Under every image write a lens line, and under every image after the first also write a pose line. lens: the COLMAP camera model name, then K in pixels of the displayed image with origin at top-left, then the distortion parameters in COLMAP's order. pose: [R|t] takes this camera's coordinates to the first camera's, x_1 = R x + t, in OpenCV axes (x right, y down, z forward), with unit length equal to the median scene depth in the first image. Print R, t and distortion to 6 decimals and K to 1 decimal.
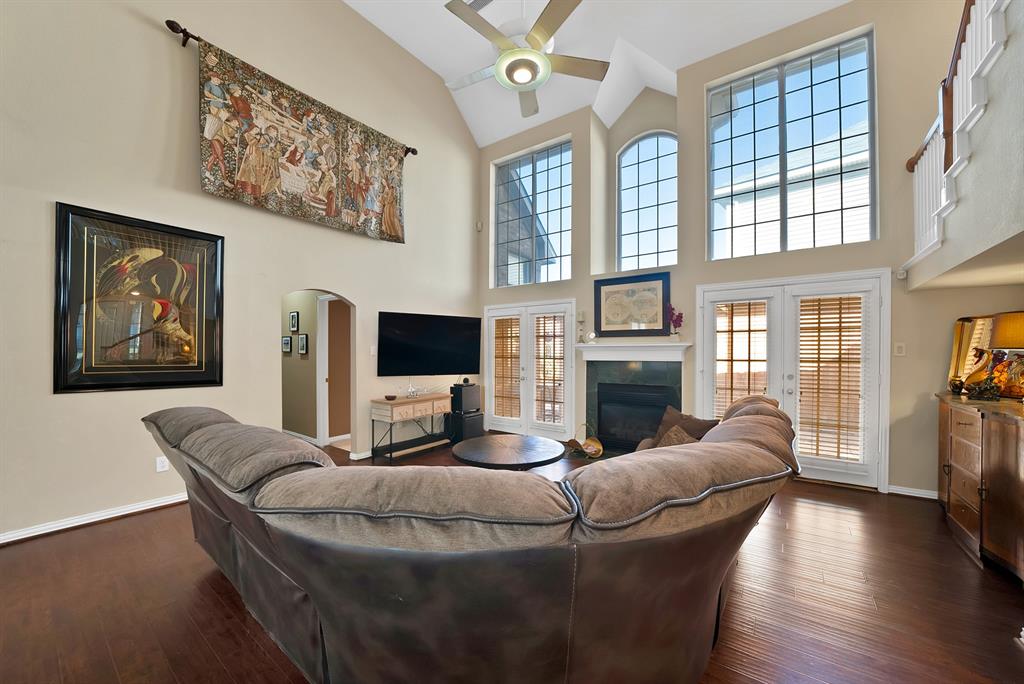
lens RADIAL K [[370.1, 0, 509.2], [0, 370.1, 359.6], [0, 0, 1]] dist [-0.030237, 0.000069]
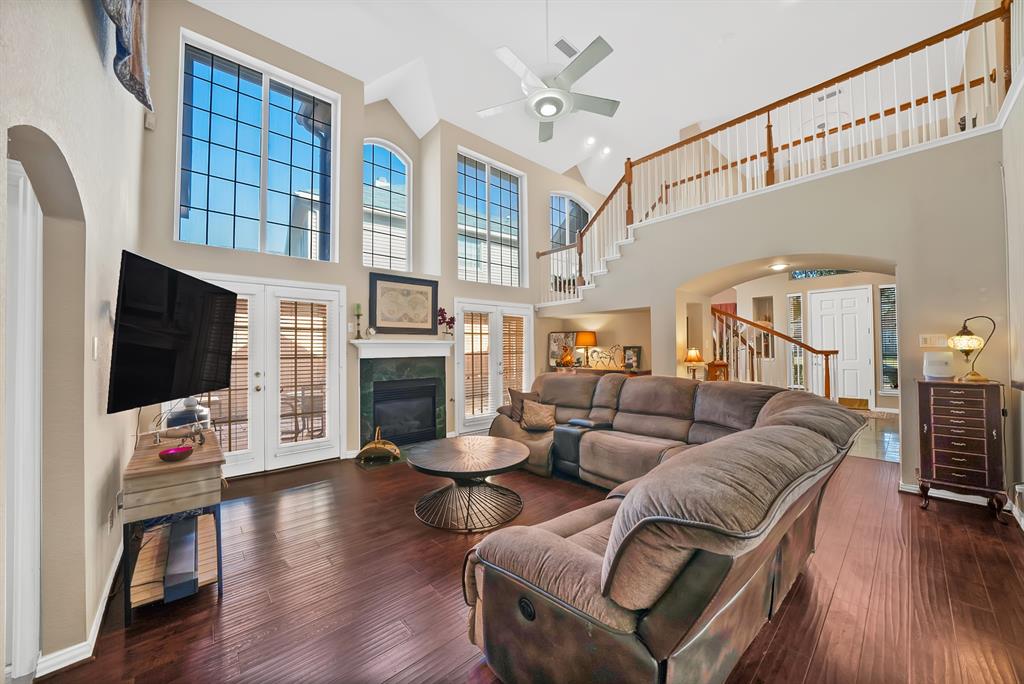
lens RADIAL K [[368.8, 0, 521.5], [0, 368.8, 340.3], [0, 0, 1]] dist [-0.009506, 0.000228]
pose [[0.179730, 0.017787, 0.983555, -0.625366], [0.029220, 0.999299, -0.023411, -0.010038], [-0.983282, 0.032947, 0.179085, 0.475171]]
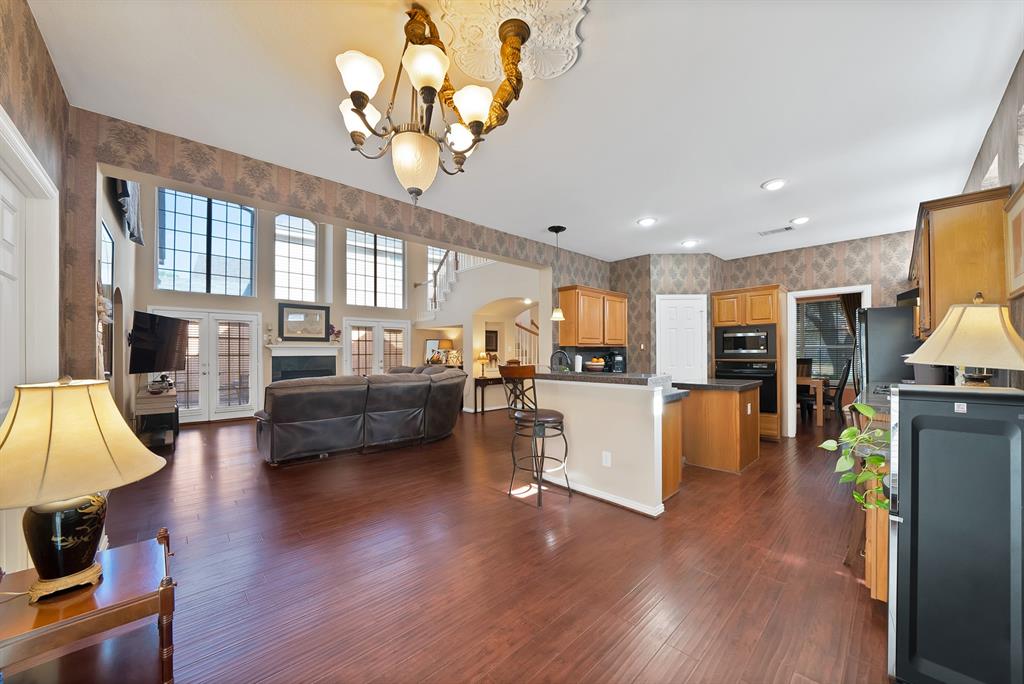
lens RADIAL K [[369.4, 0, 512.5], [0, 369.4, 354.0], [0, 0, 1]] dist [0.000274, 0.000014]
pose [[0.170791, -0.003974, 0.985299, -1.106617], [0.023607, 0.999721, -0.000060, 0.015908], [-0.985024, 0.023270, 0.170837, -0.186371]]
